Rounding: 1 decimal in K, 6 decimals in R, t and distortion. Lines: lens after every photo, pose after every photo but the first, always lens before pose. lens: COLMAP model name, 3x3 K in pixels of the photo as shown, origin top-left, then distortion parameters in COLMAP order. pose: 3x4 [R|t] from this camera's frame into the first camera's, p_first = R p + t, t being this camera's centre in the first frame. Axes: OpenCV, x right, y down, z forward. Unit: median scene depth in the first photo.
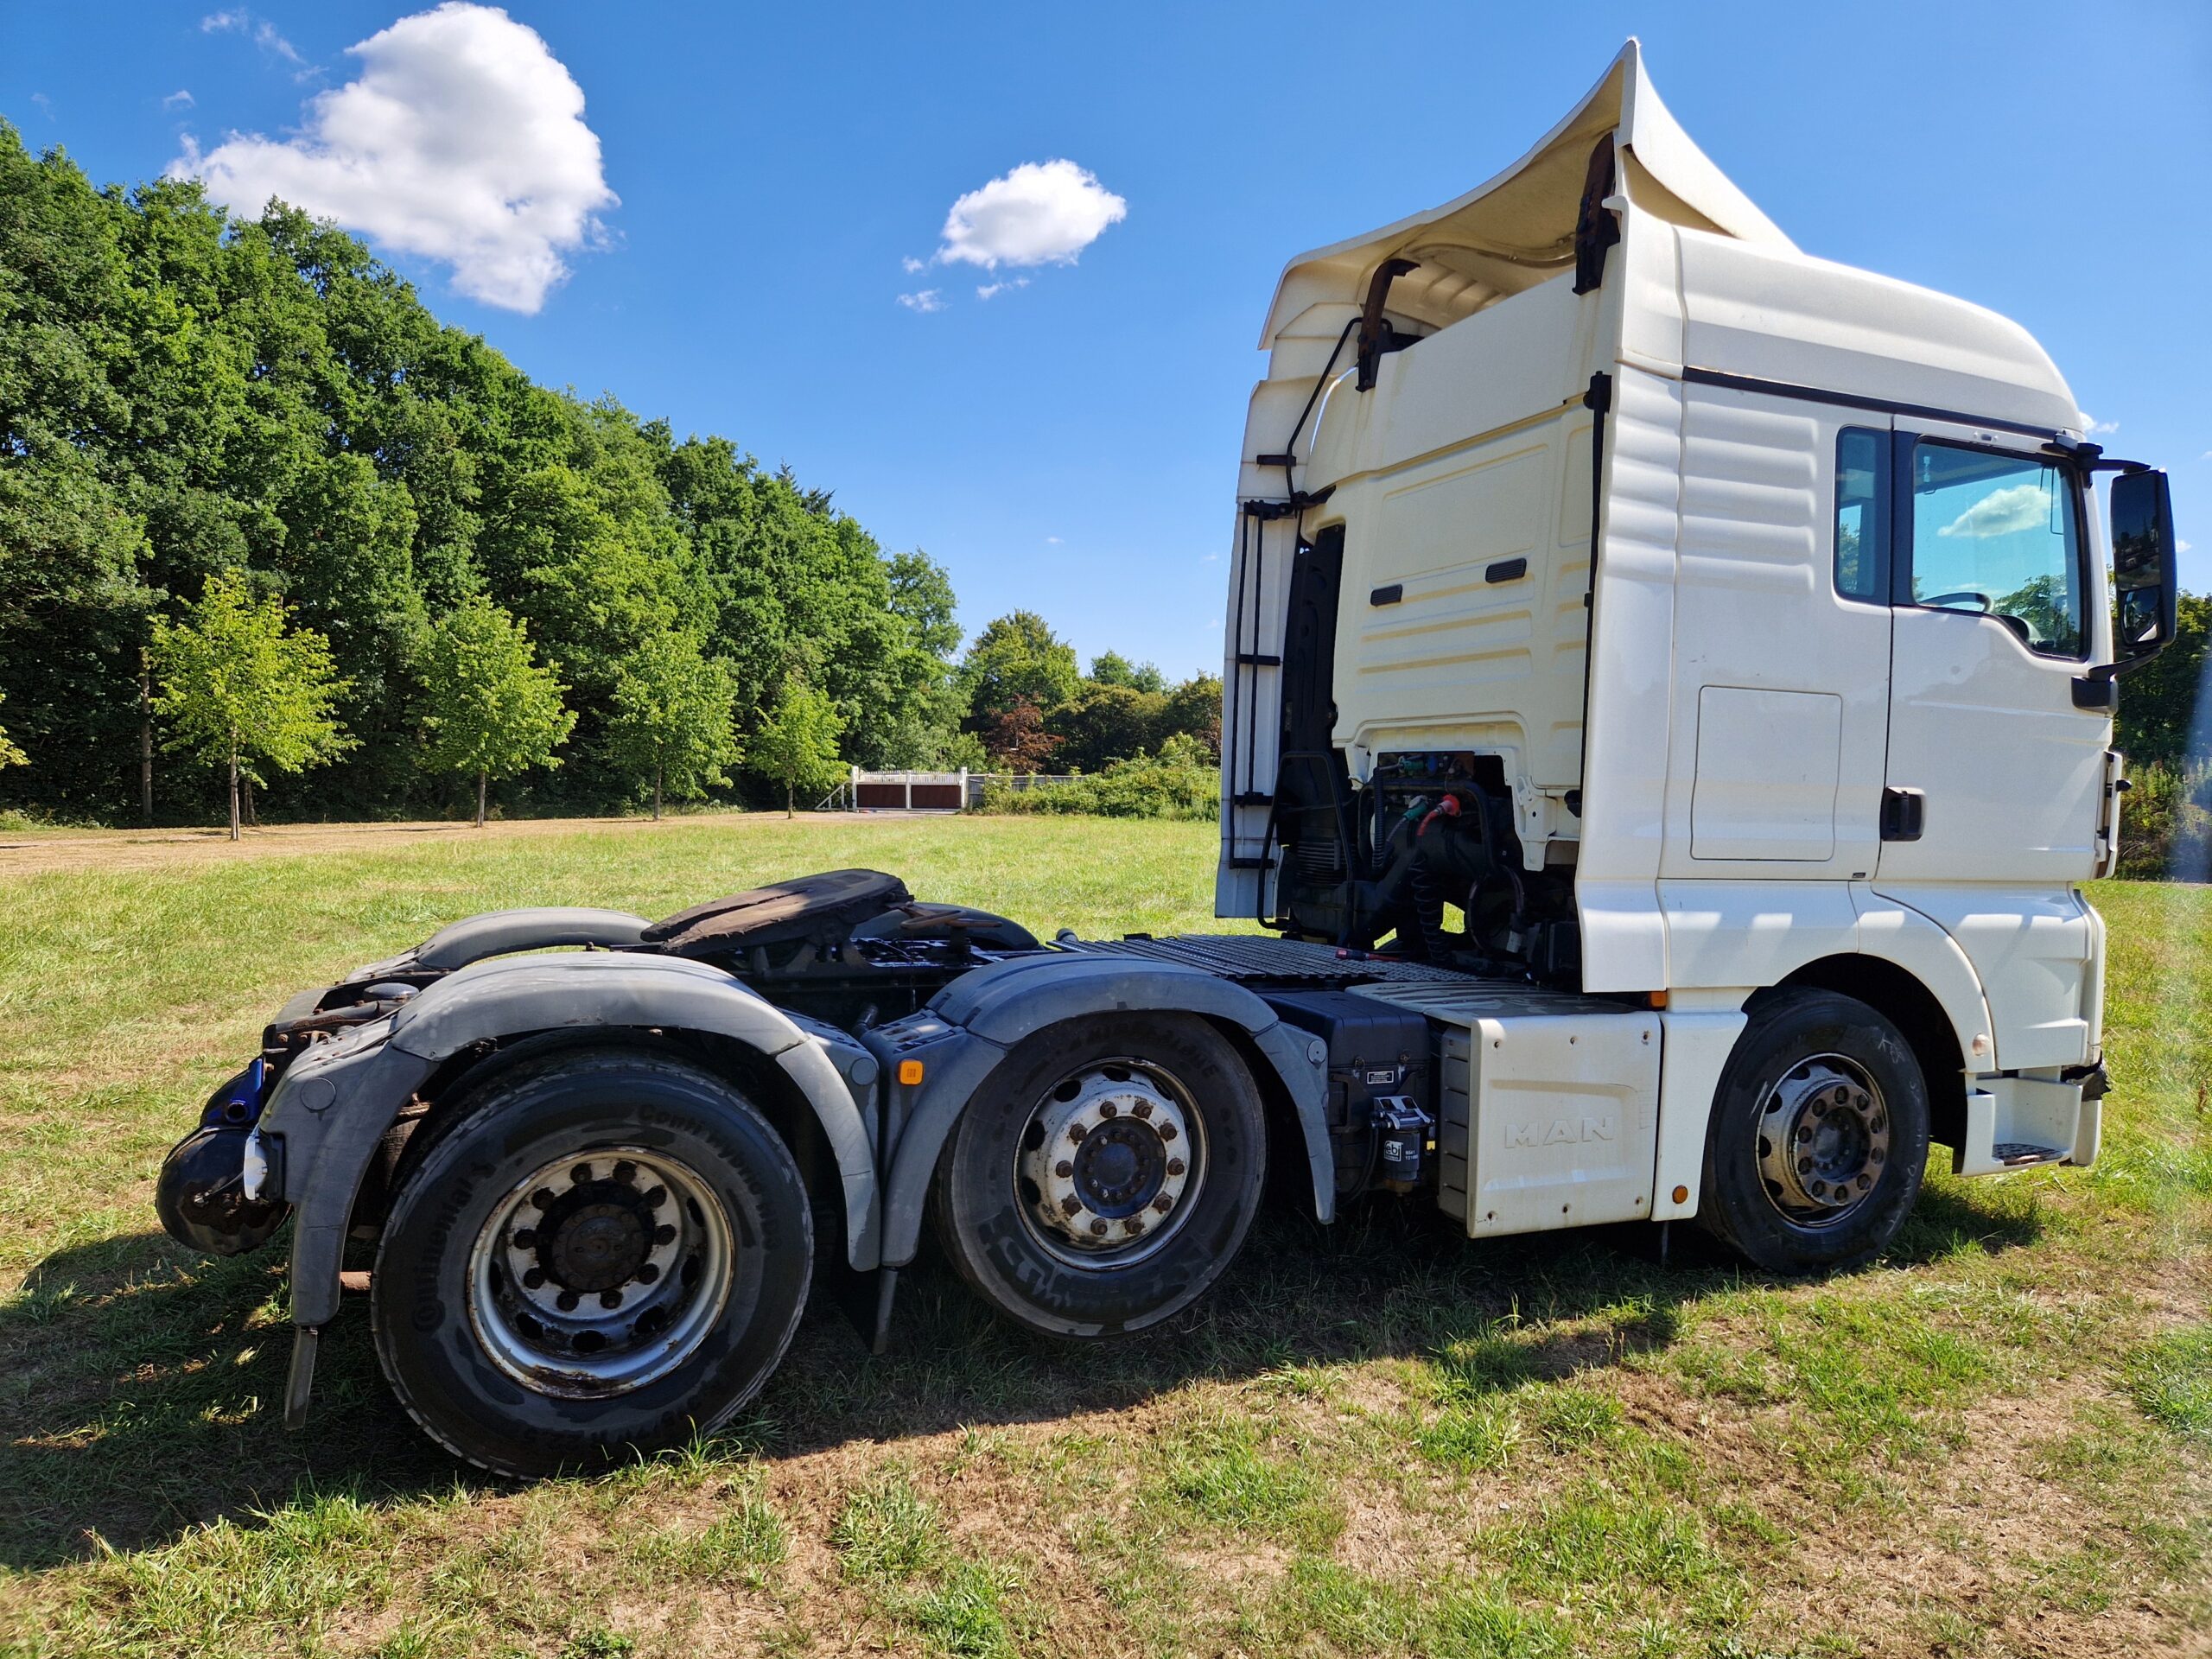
lens RADIAL K [[1471.7, 0, 1097.7], [0, 1471.7, 841.9], [0, 0, 1]] dist [0.071211, -0.060507]
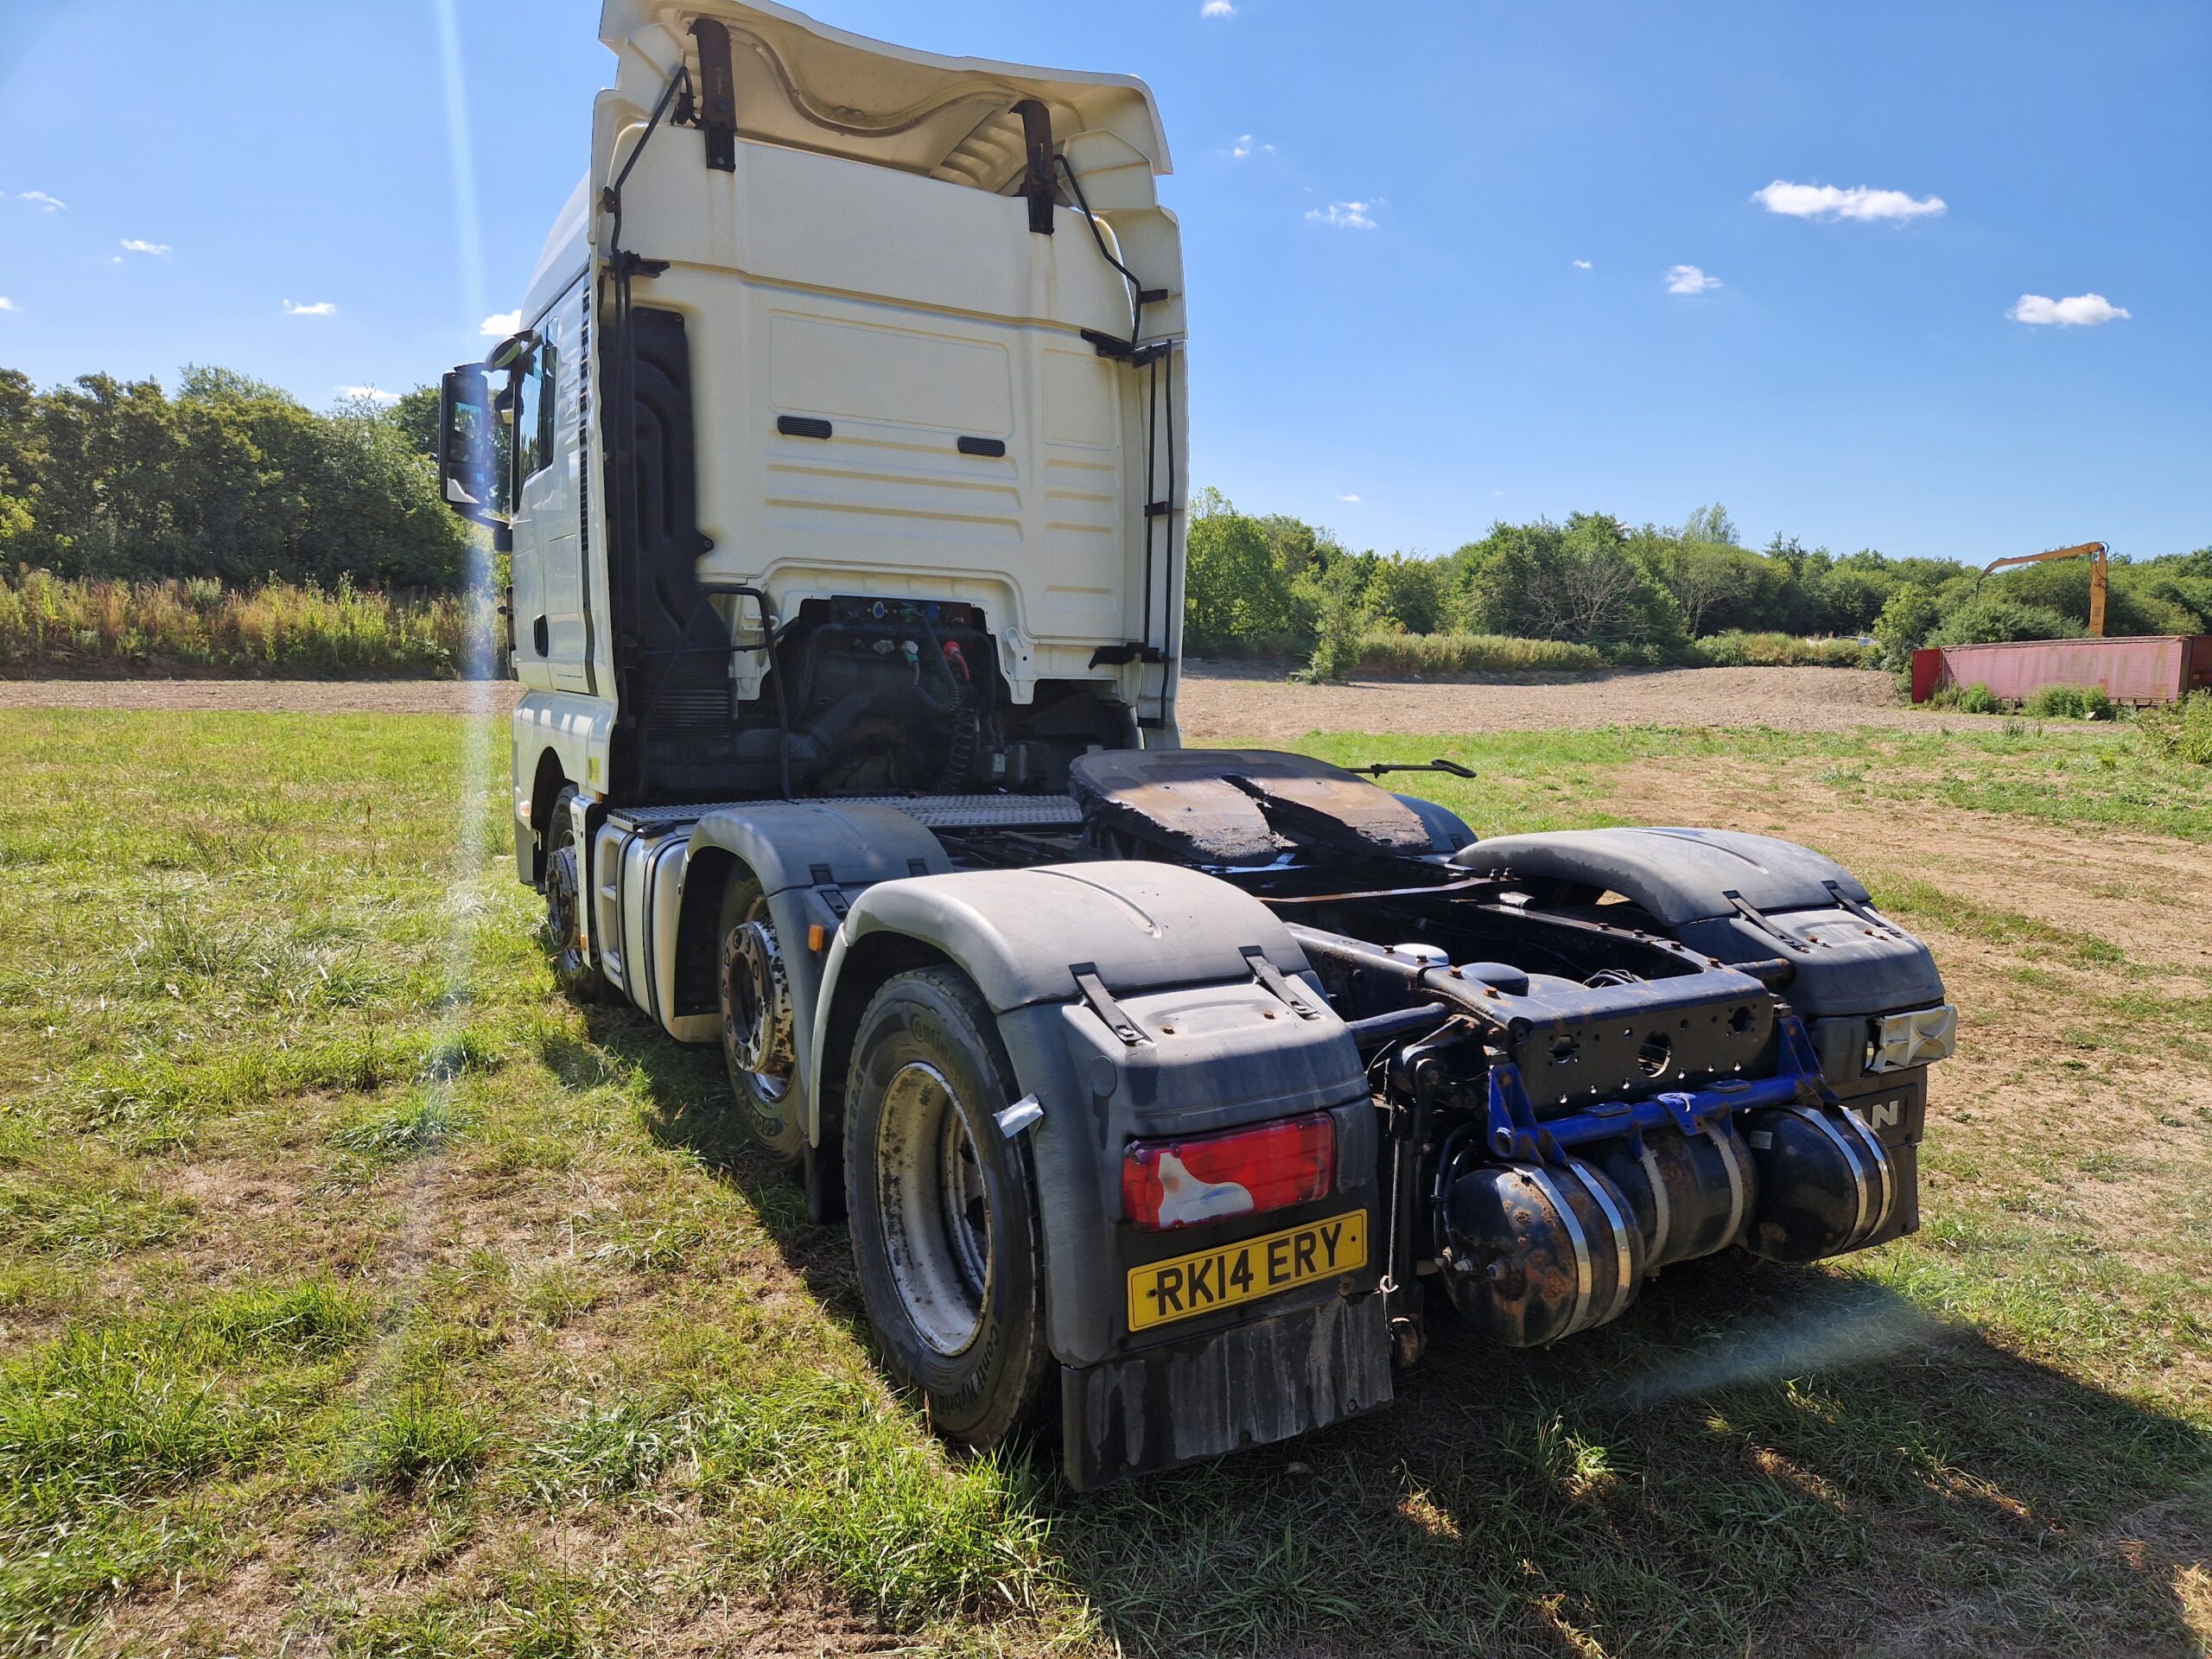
lens RADIAL K [[1471.7, 0, 1122.6], [0, 1471.7, 857.1], [0, 0, 1]] dist [0.071211, -0.060507]
pose [[-0.142683, -0.160498, 0.976669, -0.772608], [0.003316, 0.986682, 0.162628, -0.044561], [-0.989763, 0.026443, -0.140251, 0.883557]]
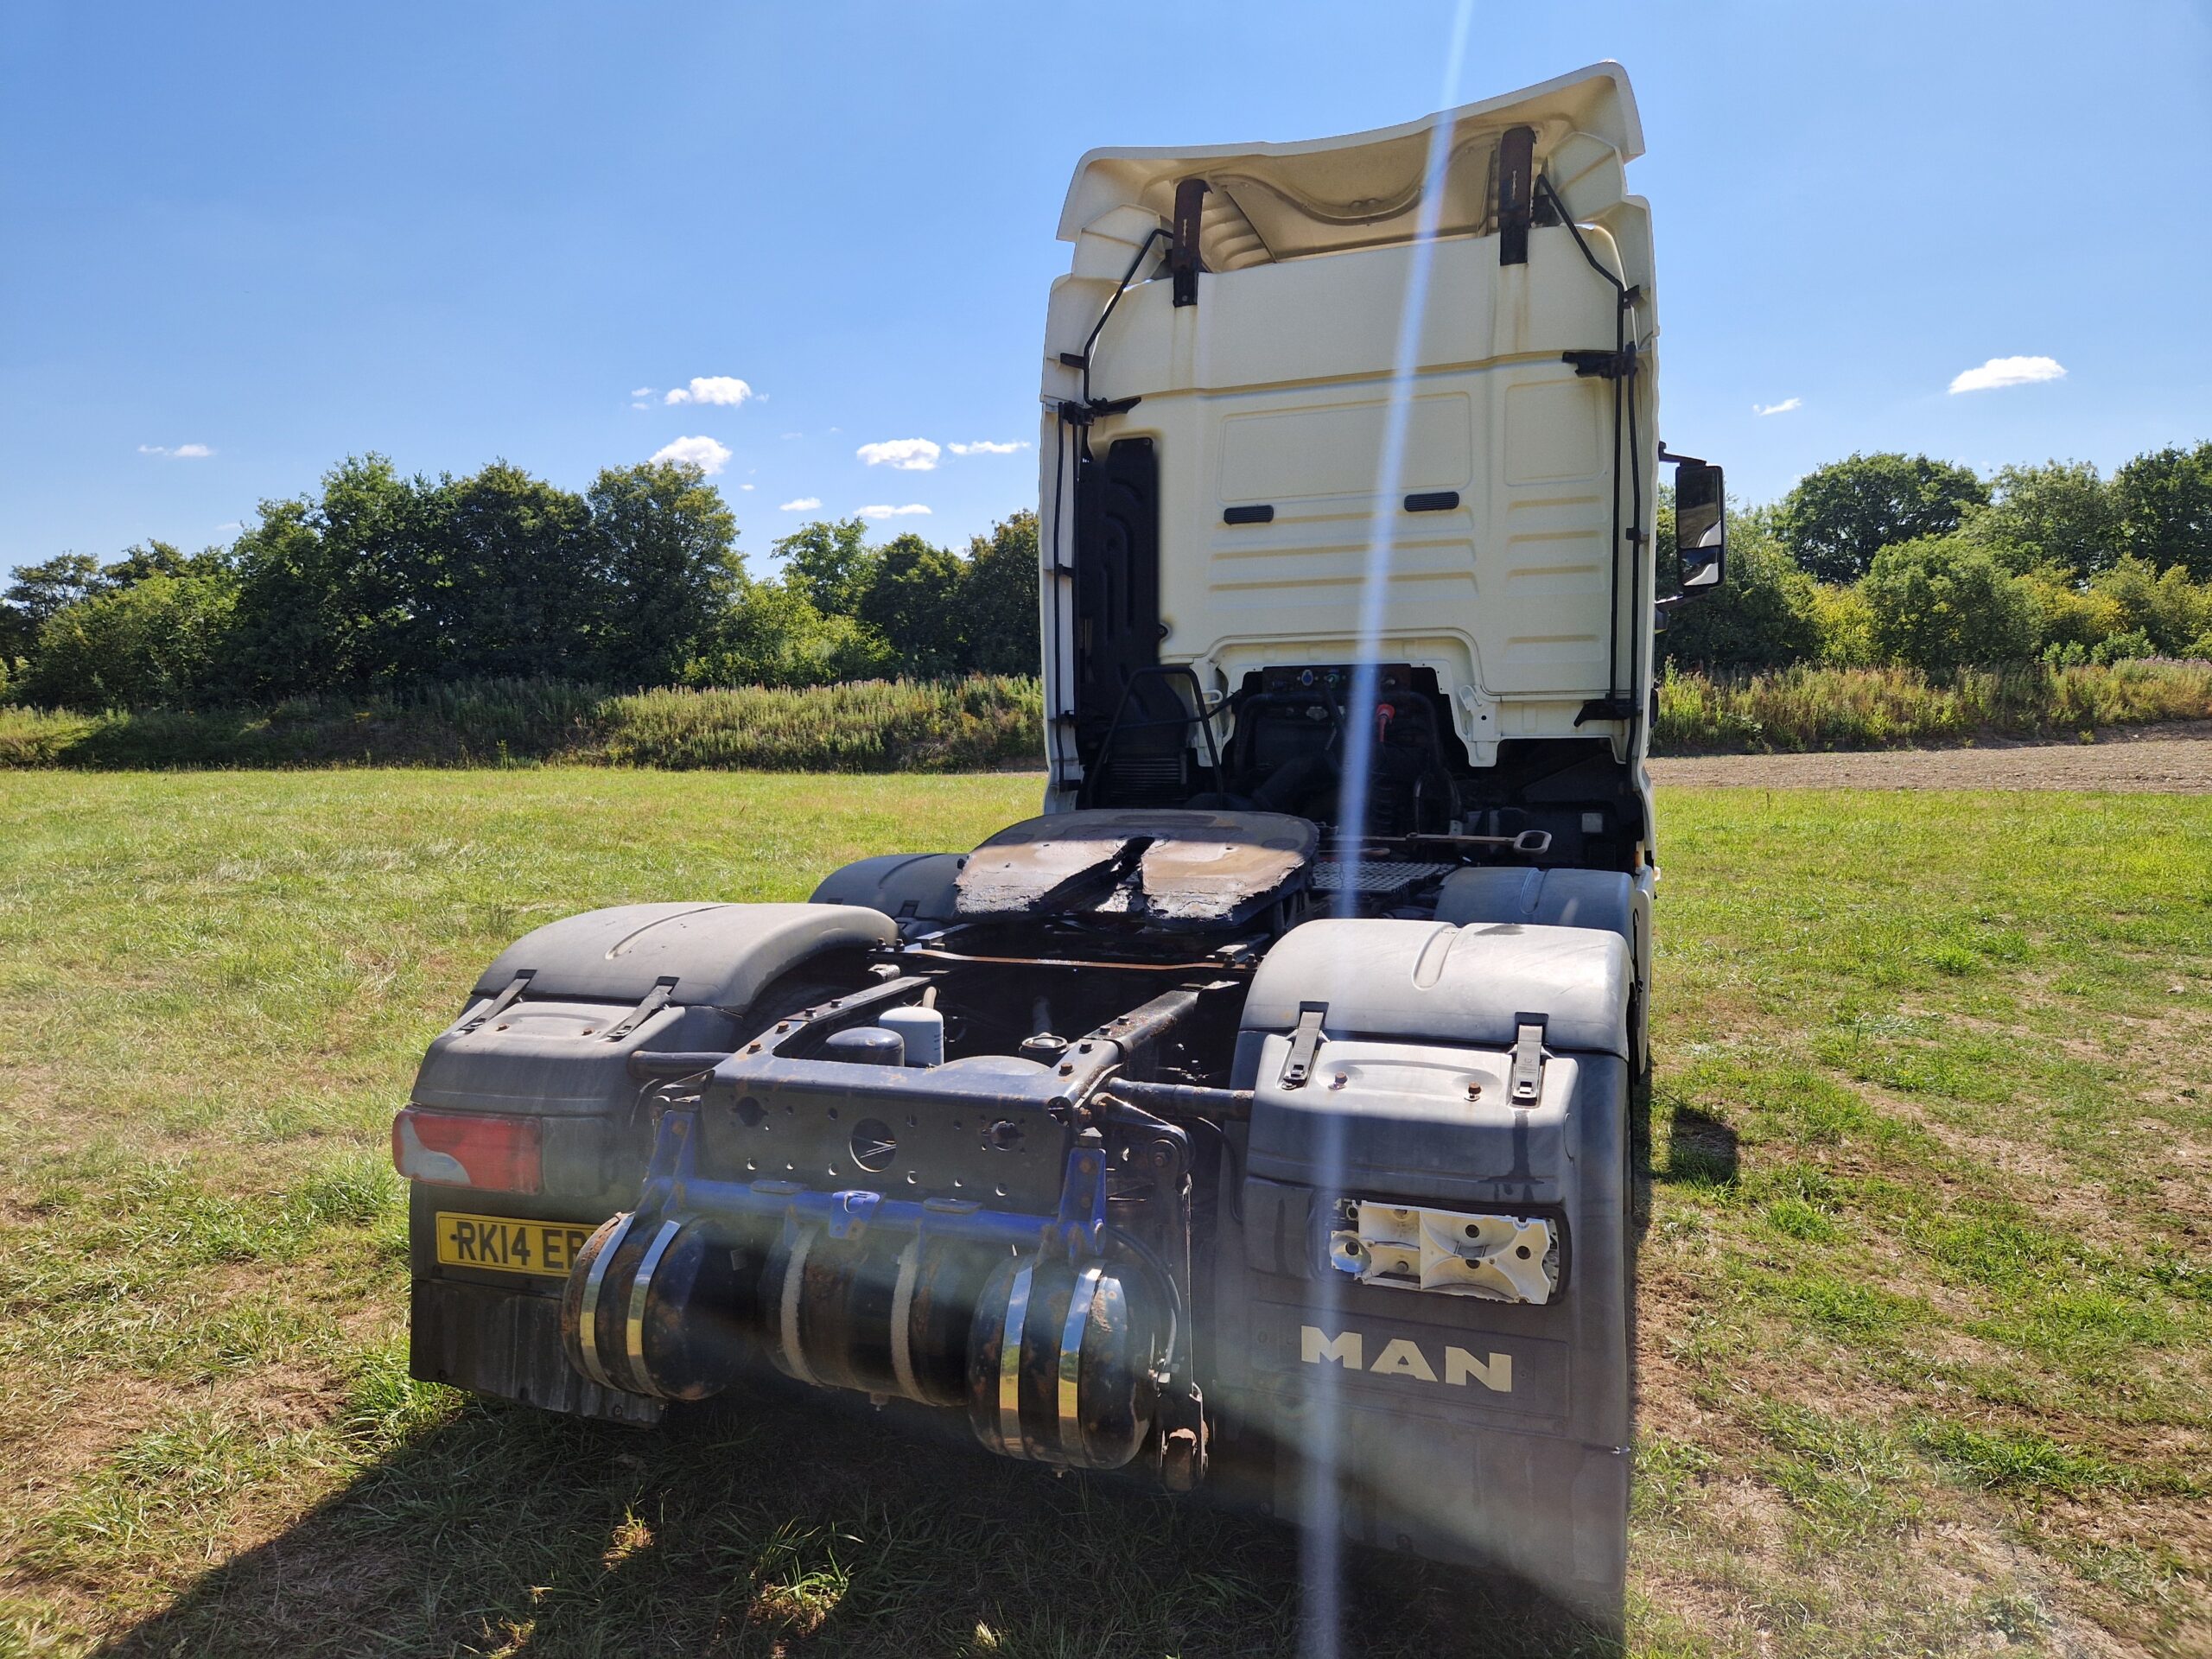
lens RADIAL K [[1471.7, 0, 1093.3], [0, 1471.7, 822.1], [0, 0, 1]] dist [0.071211, -0.060507]
pose [[0.691019, -0.082057, 0.718163, -0.603794], [0.053682, 0.996618, 0.062220, -0.020765], [-0.720840, -0.004443, 0.693087, 0.338349]]
